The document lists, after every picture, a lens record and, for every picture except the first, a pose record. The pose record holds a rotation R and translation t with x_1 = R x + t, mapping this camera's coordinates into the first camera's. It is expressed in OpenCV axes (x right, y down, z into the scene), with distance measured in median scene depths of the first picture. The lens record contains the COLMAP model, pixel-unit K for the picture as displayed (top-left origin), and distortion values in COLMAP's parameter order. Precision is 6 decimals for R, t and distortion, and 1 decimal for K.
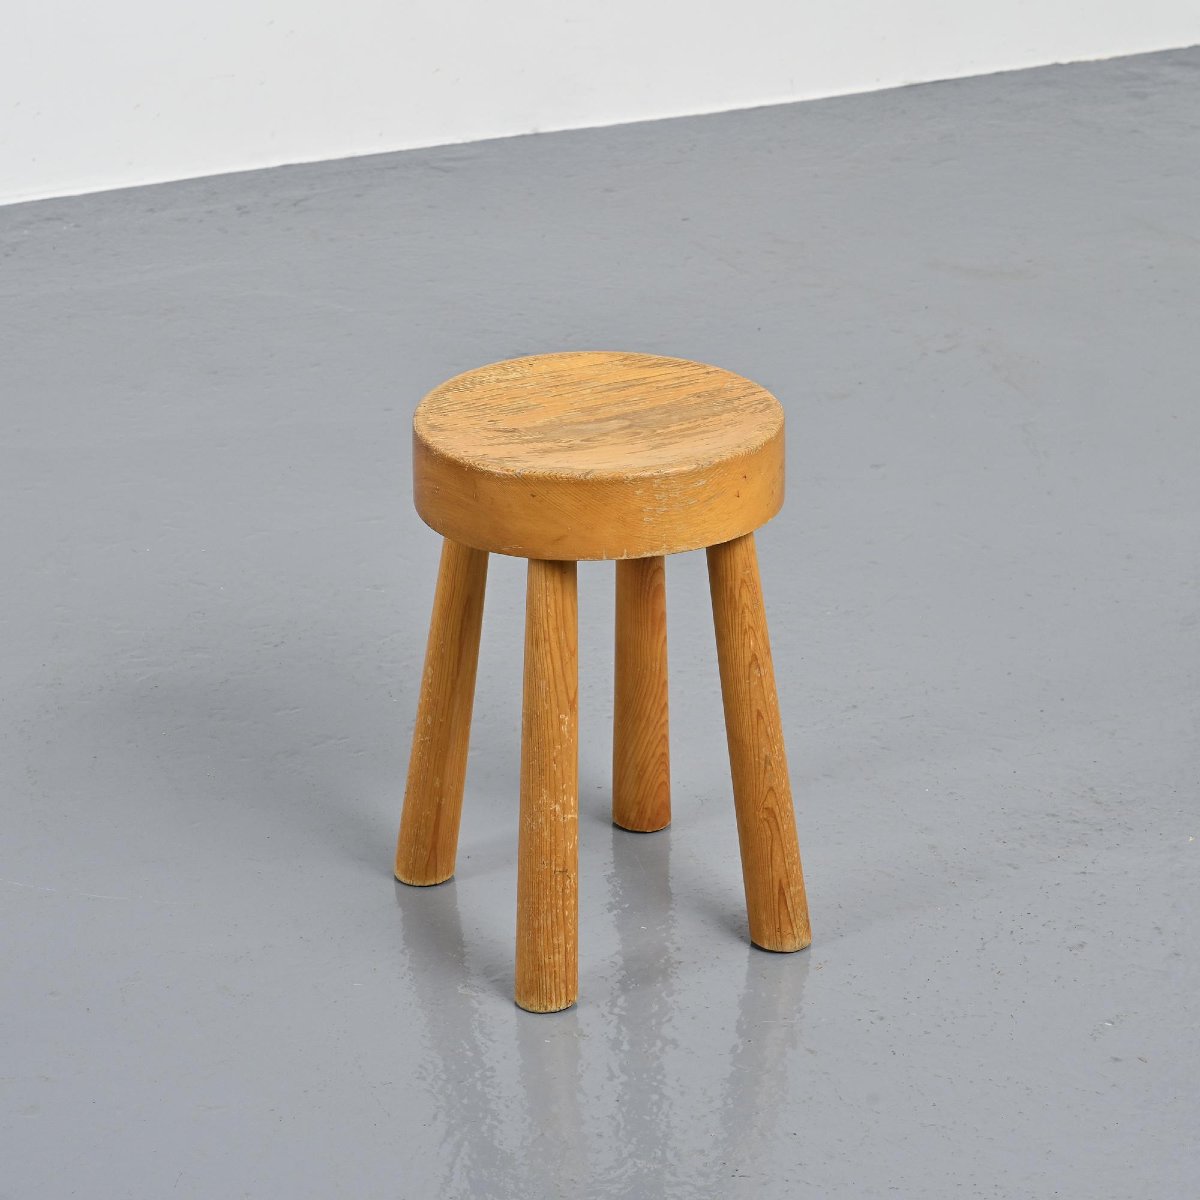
lens RADIAL K [[3599.8, 0, 600.0], [0, 3599.8, 600.0], [0, 0, 1]] dist [-0.027478, 0.054887]
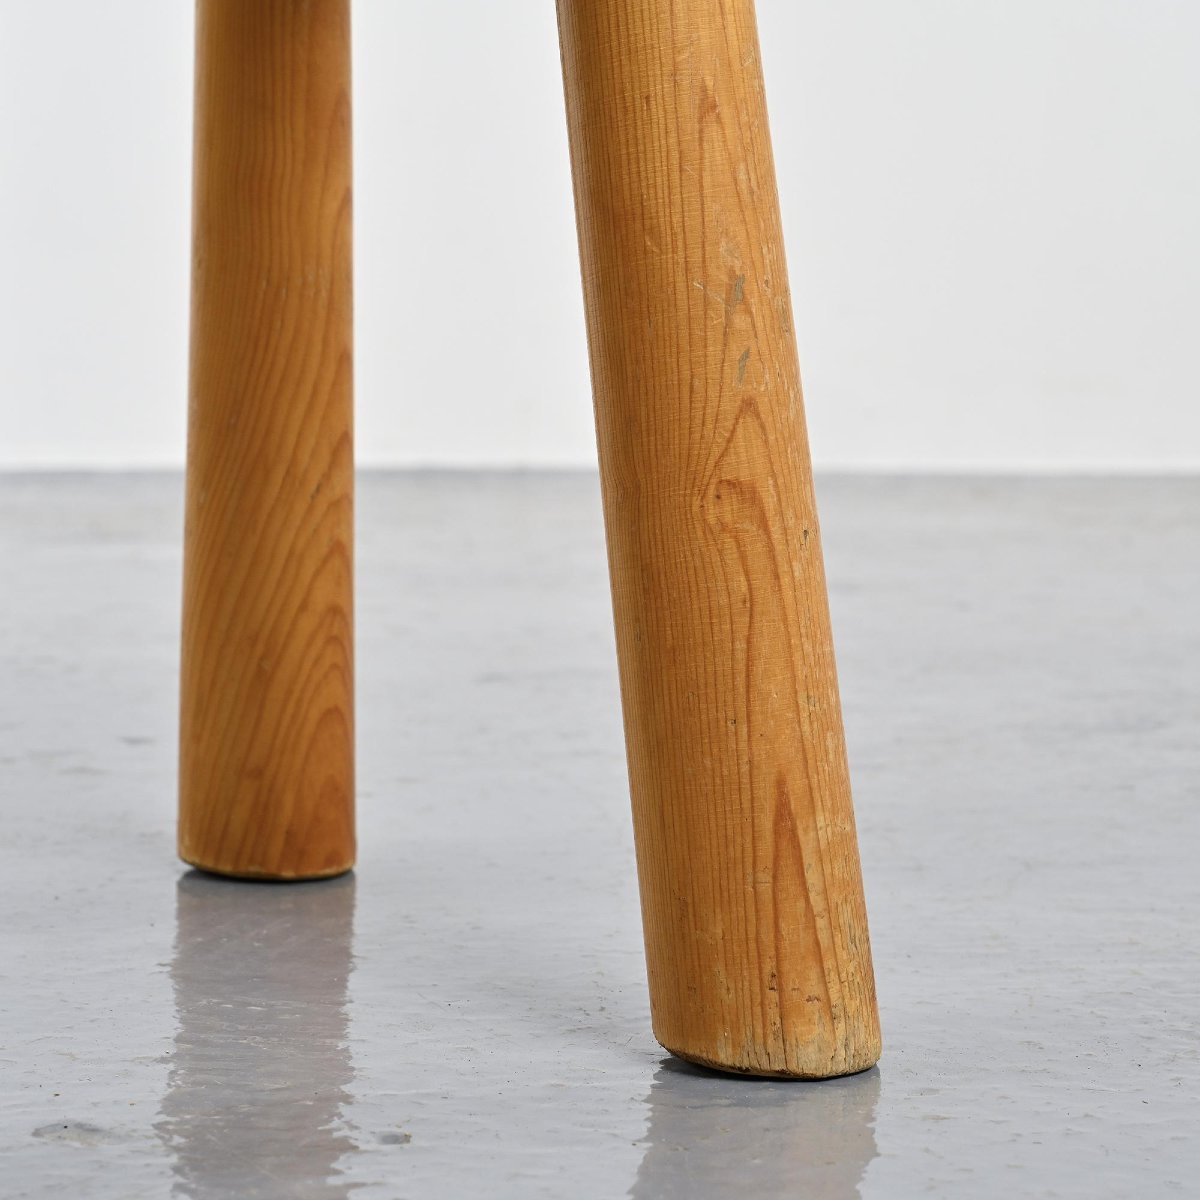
lens RADIAL K [[3039.6, 0, 599.0], [0, 3039.6, 634.9], [0, 0, 1]] dist [-0.053230, 0.323235]
pose [[0.994388, 0.019266, 0.104024, 0.013726], [0.011684, 0.957264, -0.288979, 0.133758], [-0.105145, 0.288573, 0.951667, 0.797944]]
